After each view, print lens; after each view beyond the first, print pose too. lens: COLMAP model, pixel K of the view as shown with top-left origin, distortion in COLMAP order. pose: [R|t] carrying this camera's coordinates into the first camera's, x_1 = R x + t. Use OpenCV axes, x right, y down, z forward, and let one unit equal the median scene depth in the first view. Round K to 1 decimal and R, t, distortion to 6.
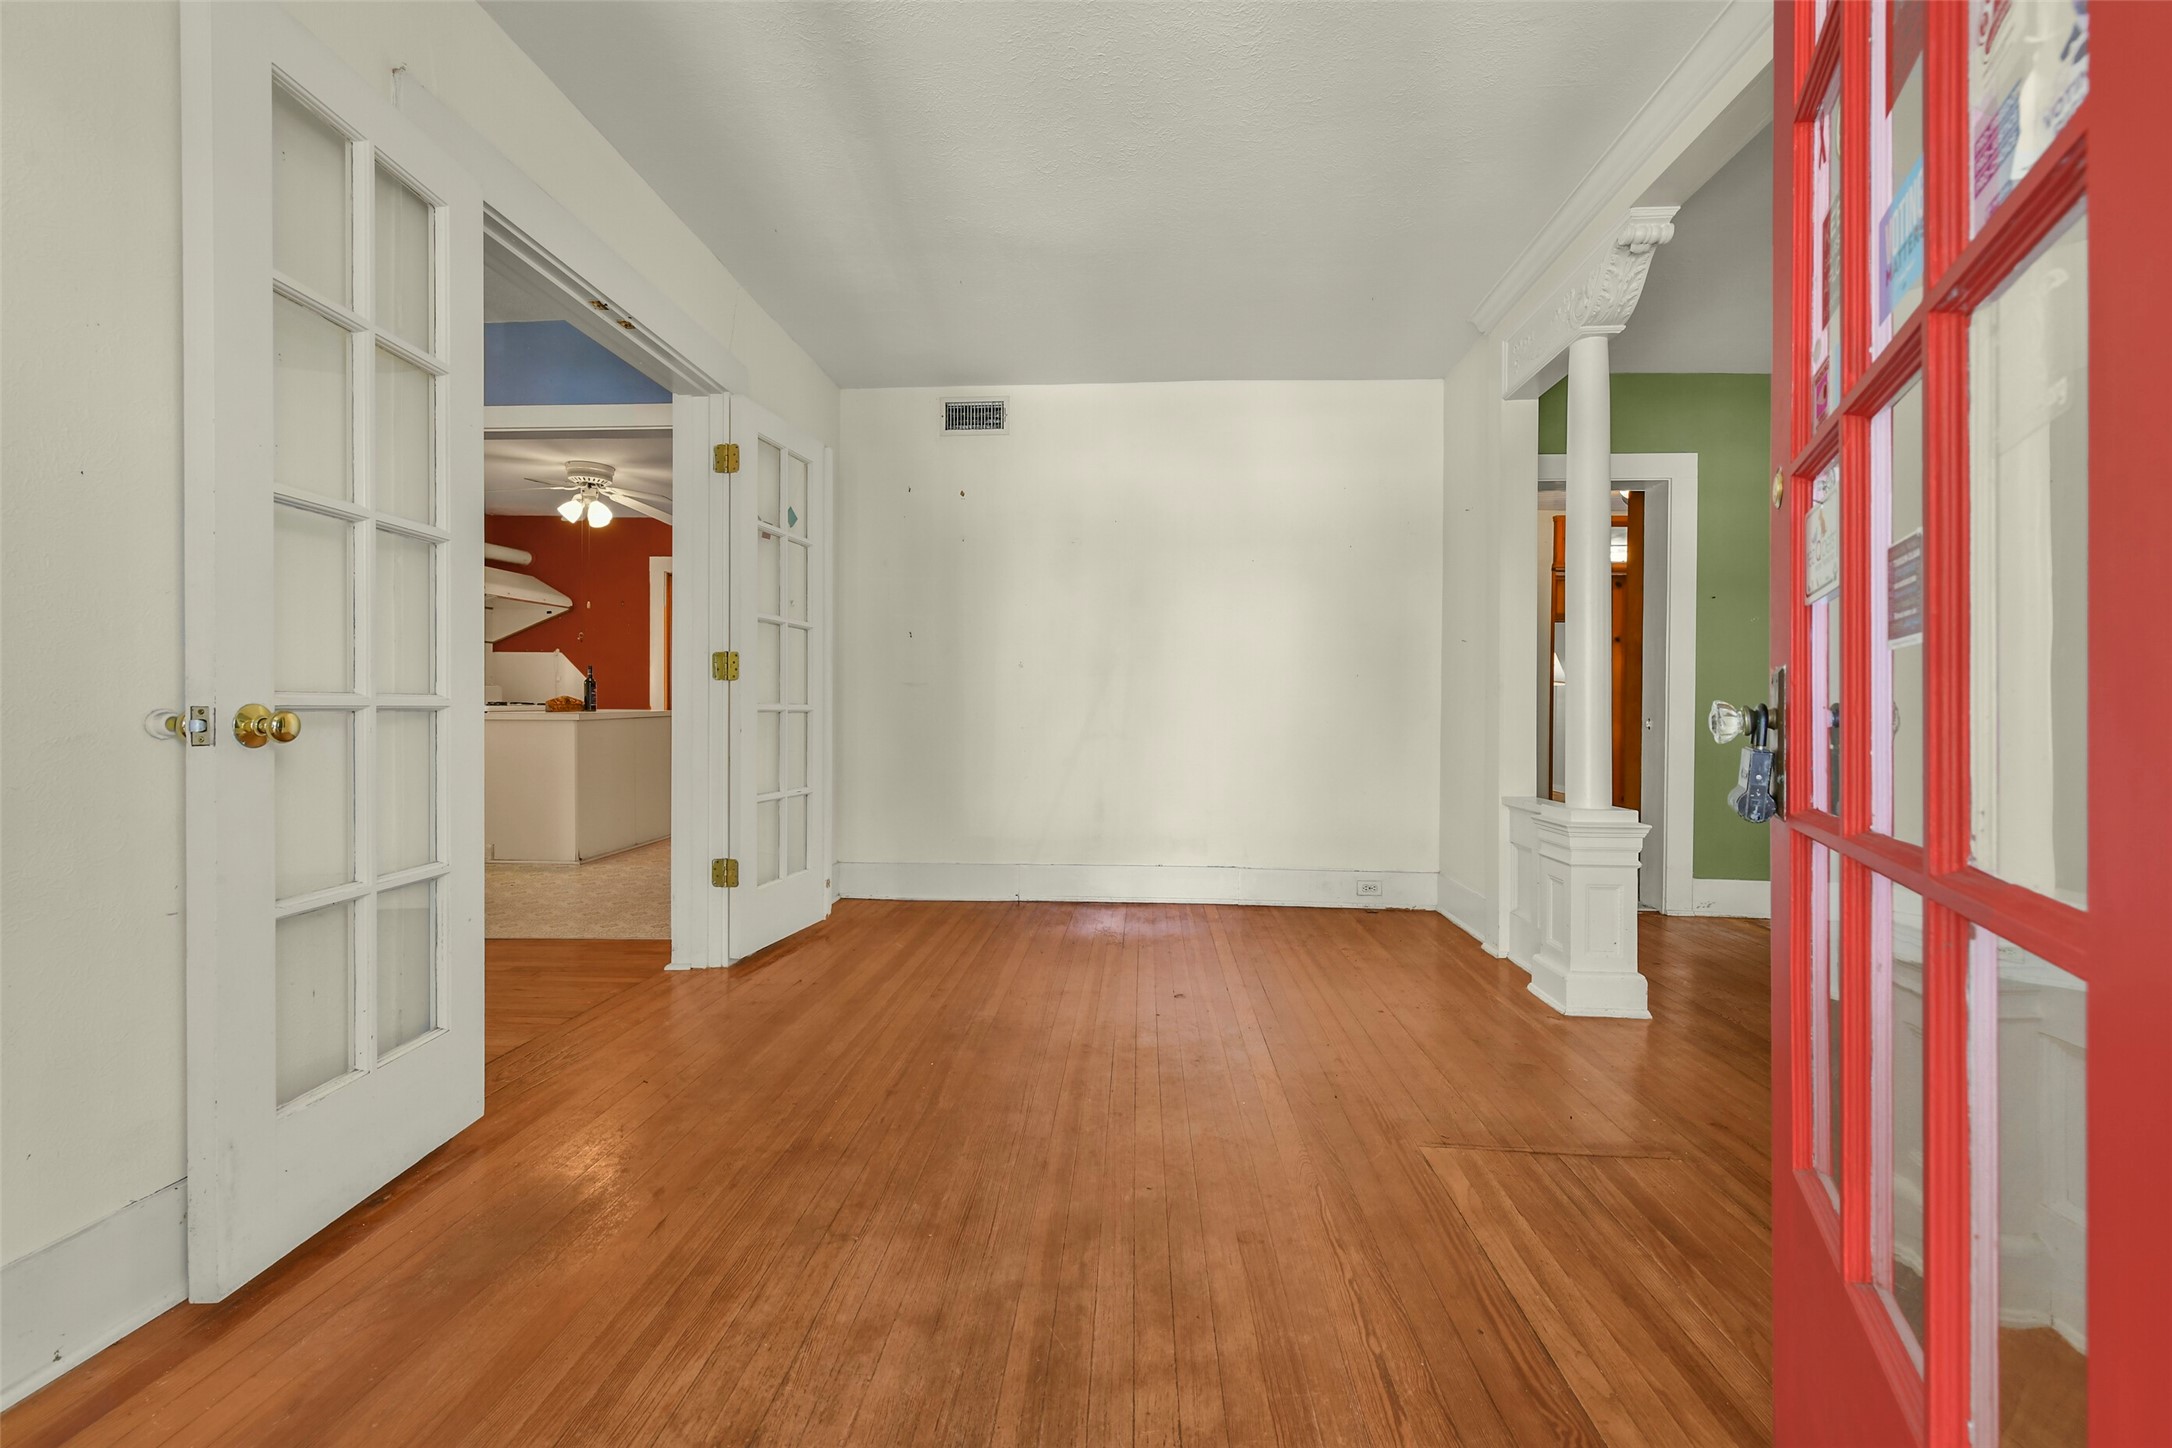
lens RADIAL K [[881.5, 0, 1090.1], [0, 881.5, 707.6], [0, 0, 1]] dist [-0.009821, -0.000092]
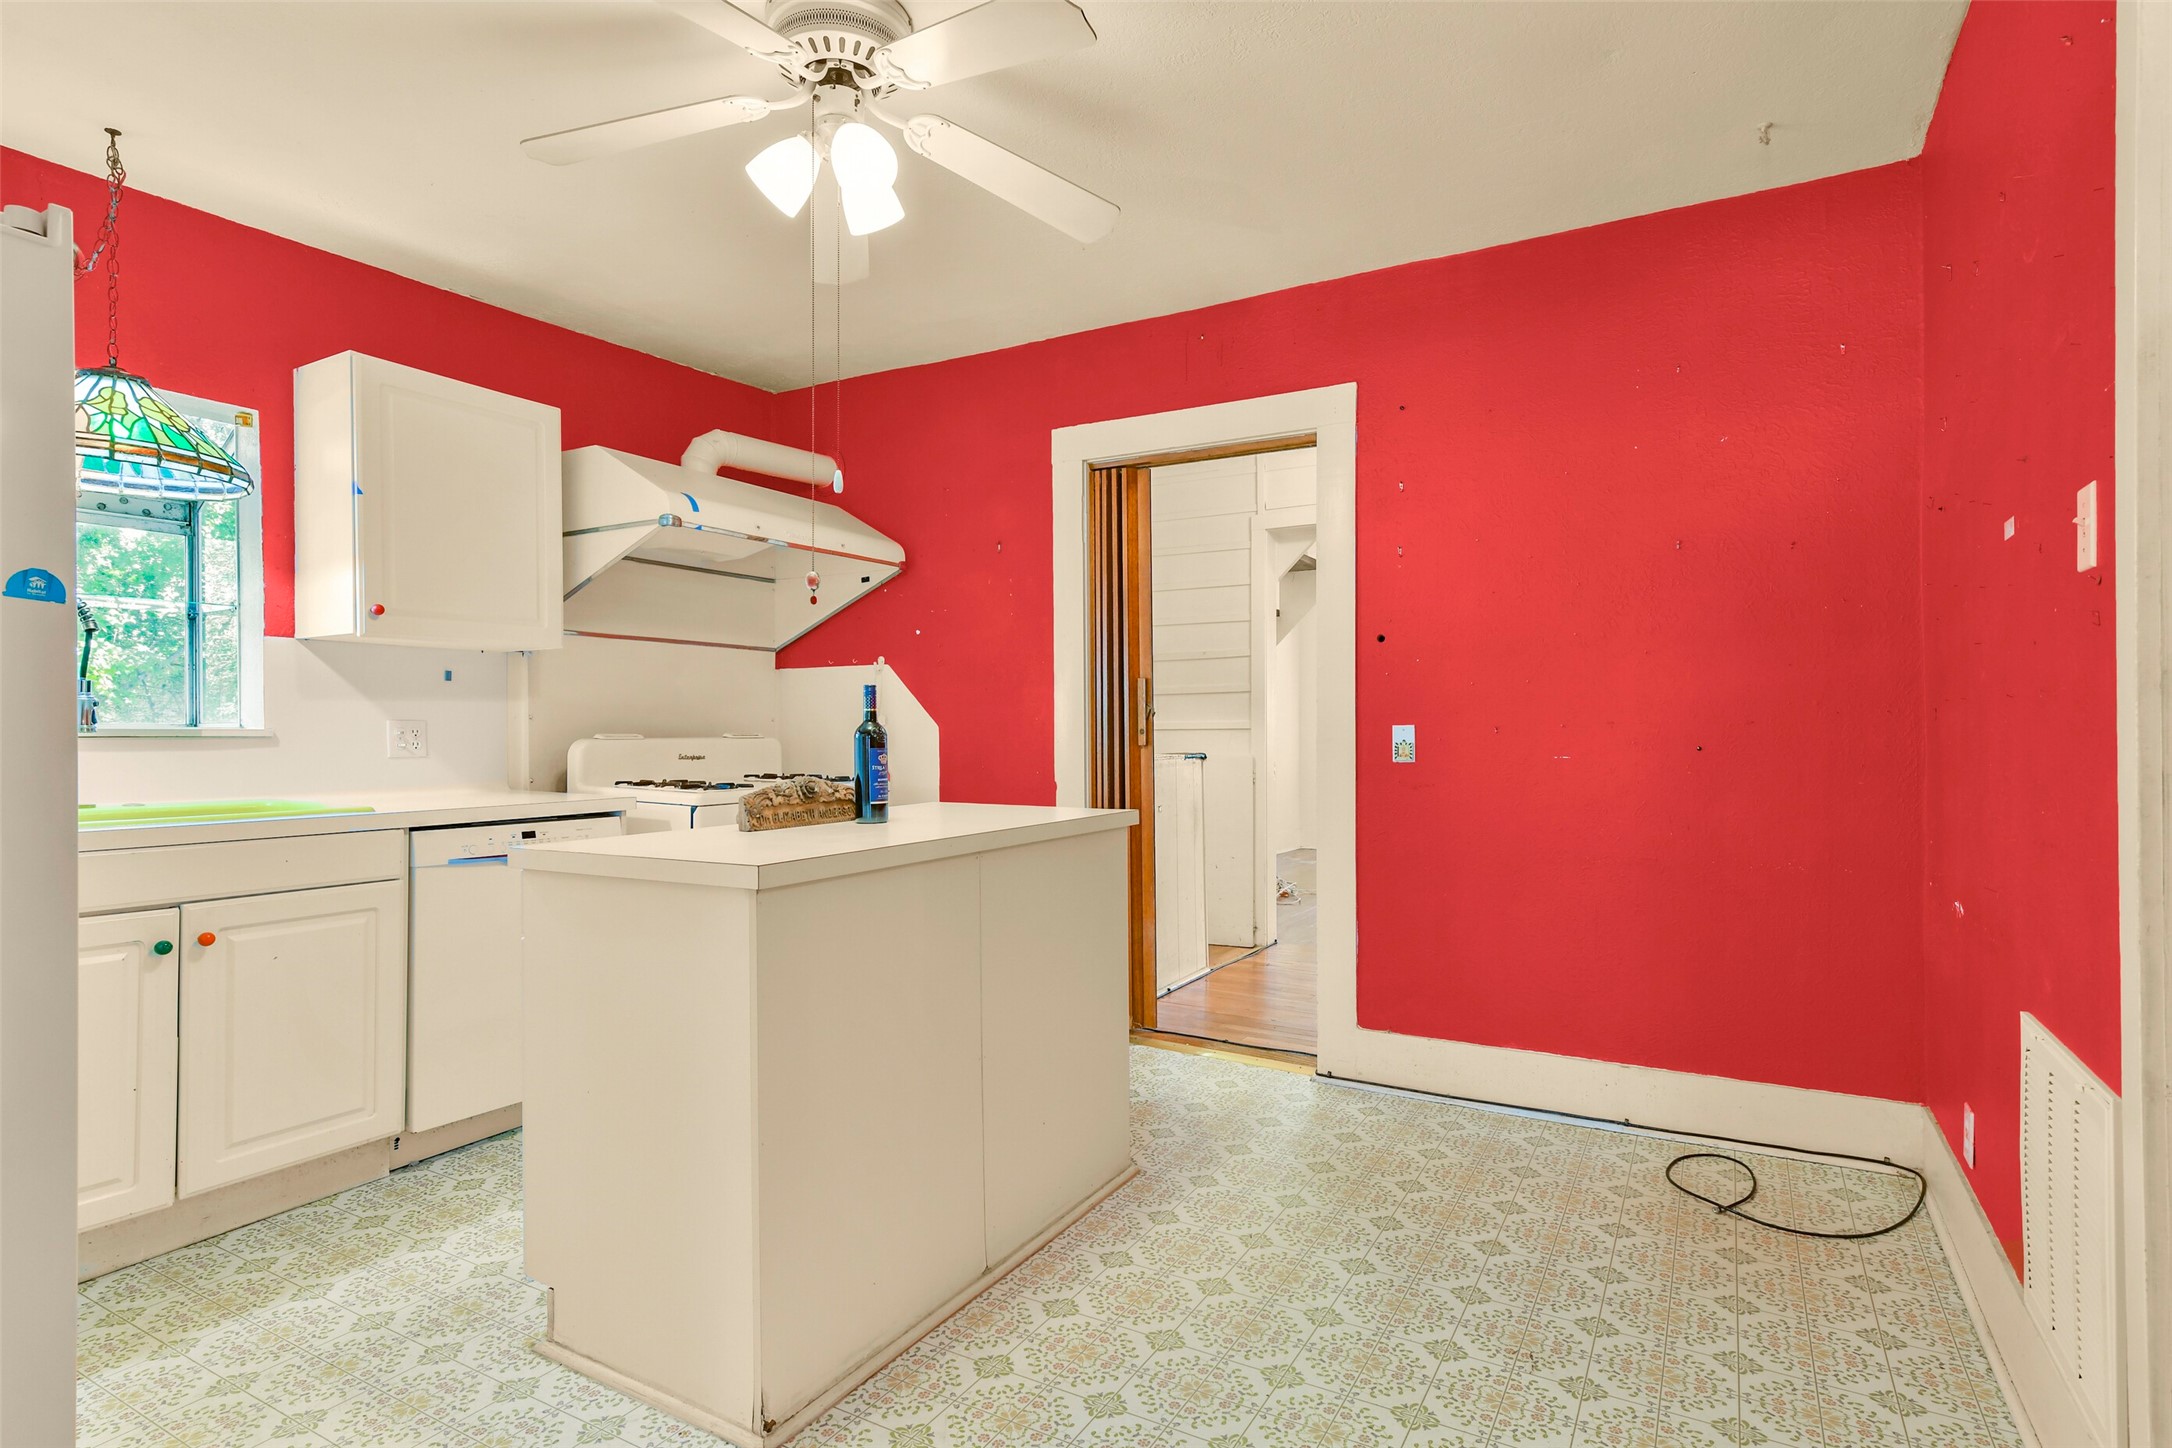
lens RADIAL K [[1112.4, 0, 1082.1], [0, 1112.4, 724.7], [0, 0, 1]] dist [0.013301, -0.000738]
pose [[0.885650, -0.016975, -0.464044, -0.244465], [0.007824, 0.999735, -0.021638, -0.017981], [0.464288, 0.015533, 0.885548, 0.536207]]
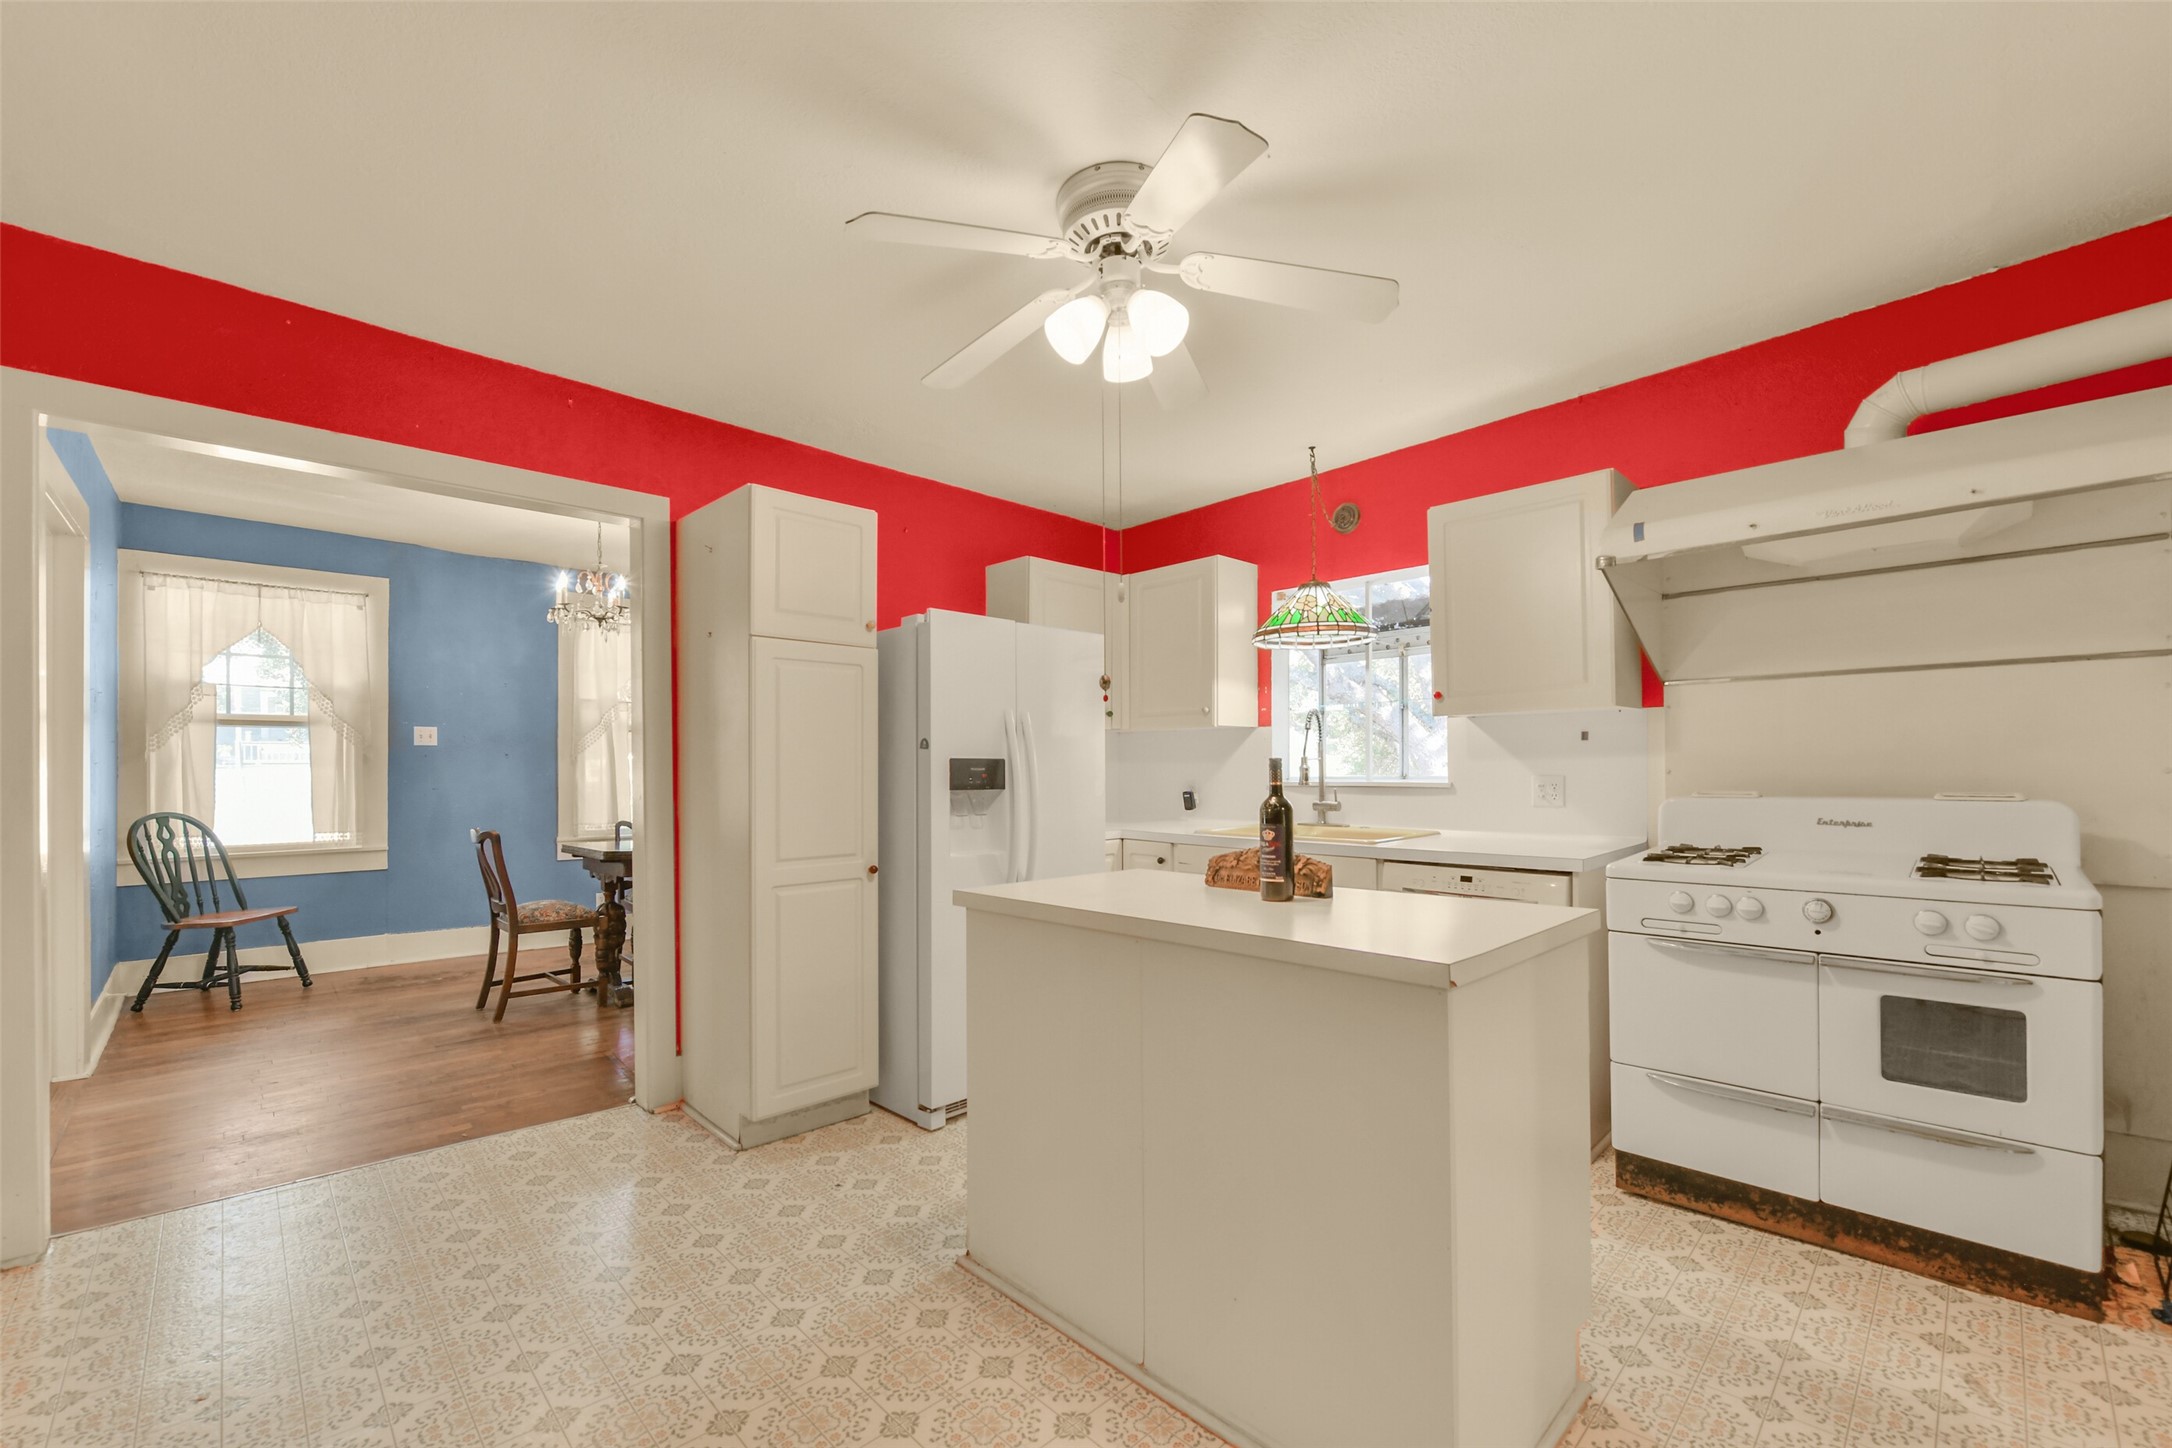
lens RADIAL K [[881.5, 0, 1082.0], [0, 881.5, 761.3], [0, 0, 1]] dist [-0.009821, -0.000092]
pose [[-0.689734, -0.007442, -0.724025, -0.230502], [-0.003980, 0.999971, -0.006486, -0.035062], [0.724052, -0.001592, -0.689743, 0.948492]]
